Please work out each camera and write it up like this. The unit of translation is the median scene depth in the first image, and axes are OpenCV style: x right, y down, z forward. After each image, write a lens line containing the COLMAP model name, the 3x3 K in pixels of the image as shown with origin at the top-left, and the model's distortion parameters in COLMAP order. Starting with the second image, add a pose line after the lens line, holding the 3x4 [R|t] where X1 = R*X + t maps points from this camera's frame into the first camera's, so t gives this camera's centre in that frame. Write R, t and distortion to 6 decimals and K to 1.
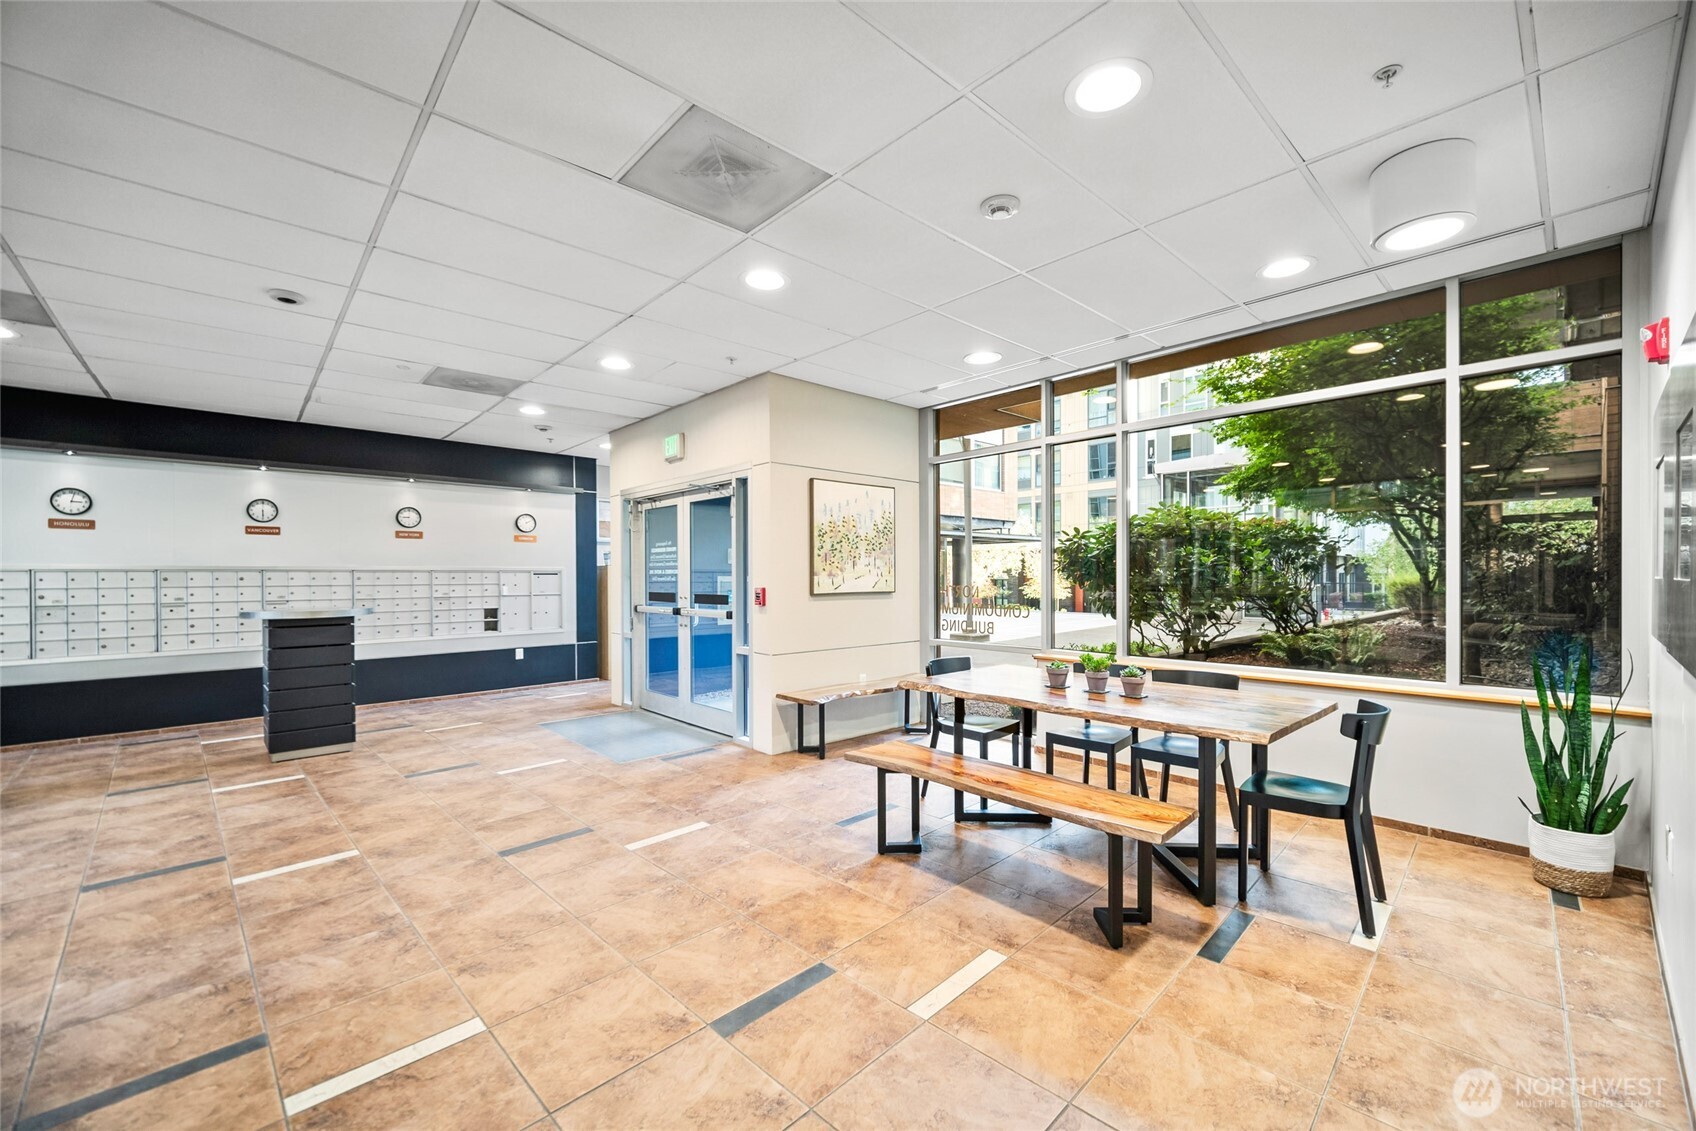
lens RADIAL K [[711.2, 0, 856.0], [0, 711.2, 571.0], [0, 0, 1]] dist [-0.005536, -0.000222]
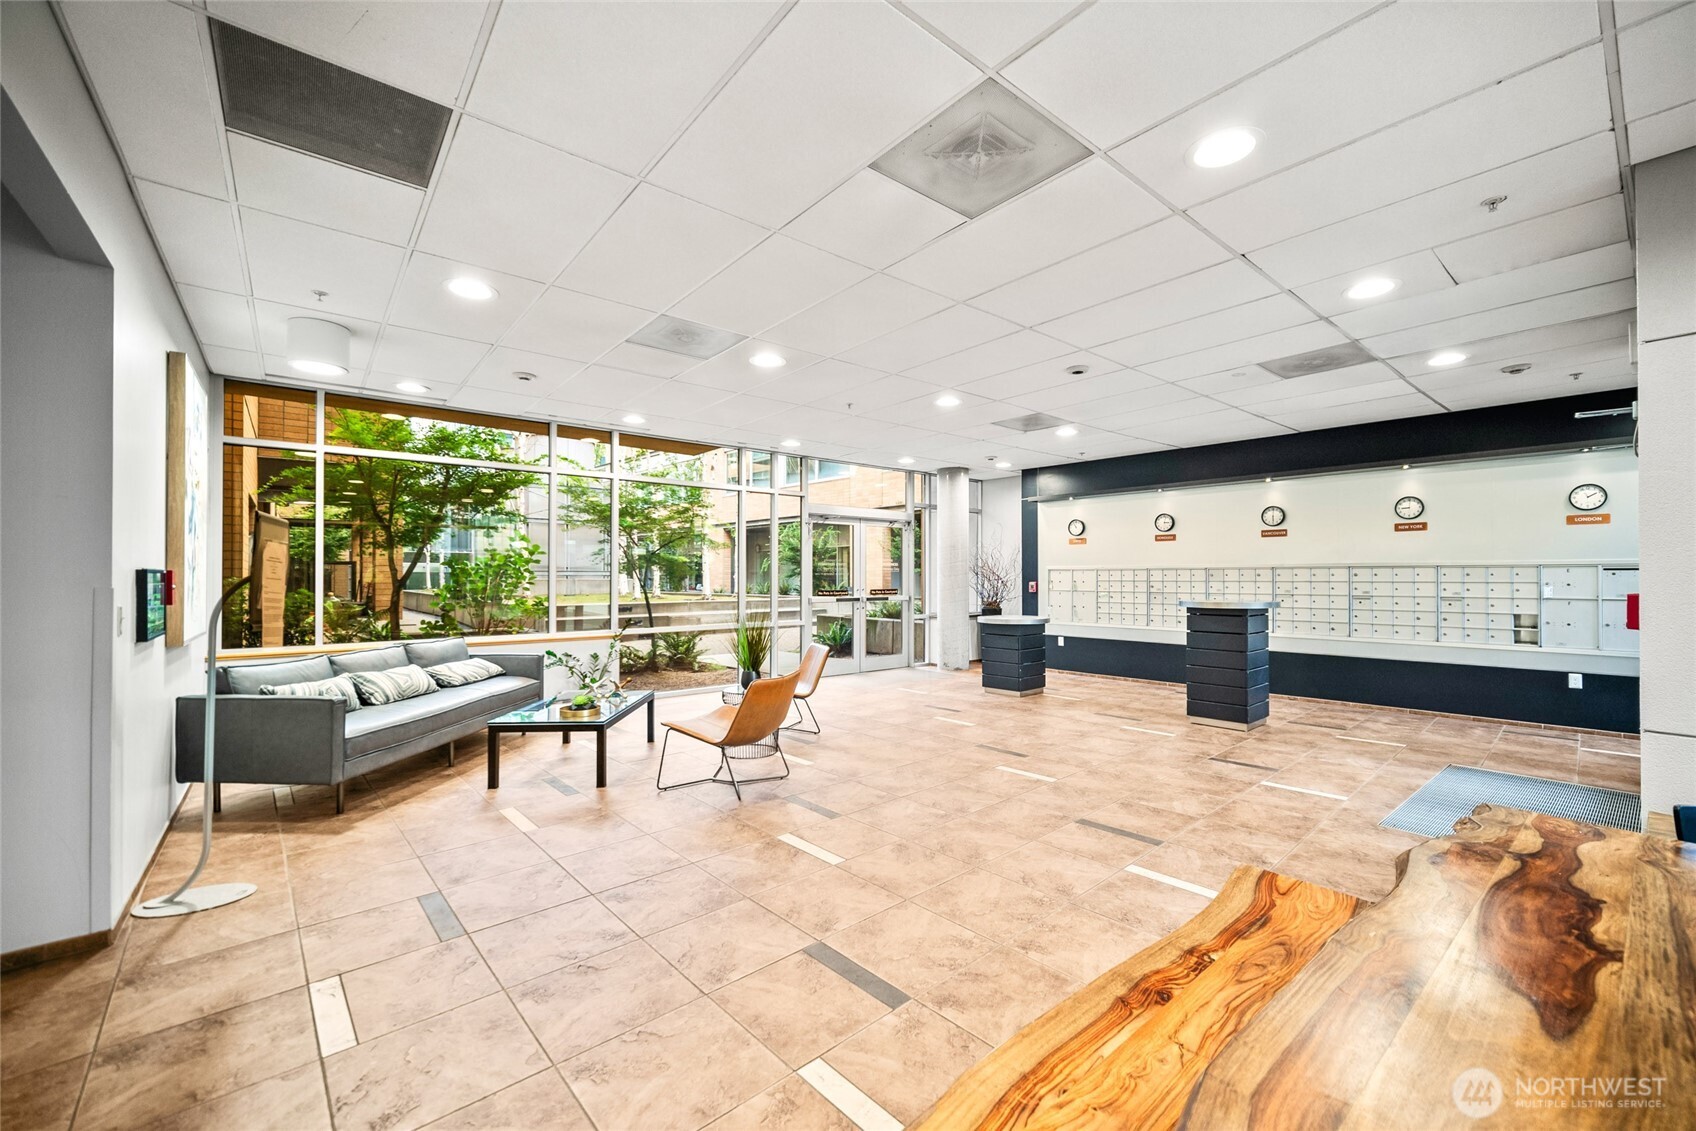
lens RADIAL K [[681.5, 0, 848.0], [0, 681.5, 565.5], [0, 0, 1]] dist [-0.000781, 0.000046]
pose [[-0.085463, -0.011053, -0.996280, 0.553453], [0.008138, 0.999897, -0.011791, 0.005425], [0.996308, -0.009116, -0.085365, 0.665487]]
